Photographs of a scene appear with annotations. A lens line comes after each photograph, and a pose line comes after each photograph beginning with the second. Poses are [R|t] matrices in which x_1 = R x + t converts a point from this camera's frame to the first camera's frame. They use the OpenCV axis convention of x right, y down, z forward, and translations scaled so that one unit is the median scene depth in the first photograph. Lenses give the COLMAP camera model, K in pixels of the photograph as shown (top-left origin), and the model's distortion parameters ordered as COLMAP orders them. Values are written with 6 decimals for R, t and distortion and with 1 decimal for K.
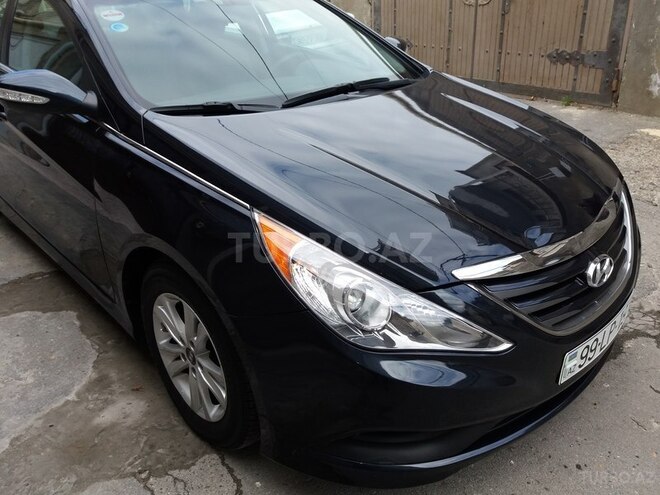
lens RADIAL K [[551.1, 0, 329.5], [0, 551.1, 249.0], [0, 0, 1]] dist [-0.005636, -0.010345]
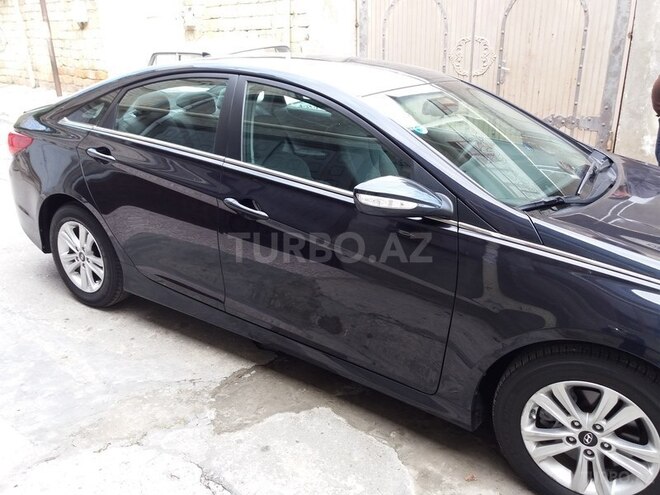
lens RADIAL K [[551.1, 0, 329.7], [0, 551.1, 246.4], [0, 0, 1]] dist [-0.005636, -0.010345]
pose [[0.974852, -0.066981, 0.212551, -0.320544], [0.085451, 0.993211, -0.078930, -0.045371], [-0.205821, 0.095107, 0.973957, 0.012522]]
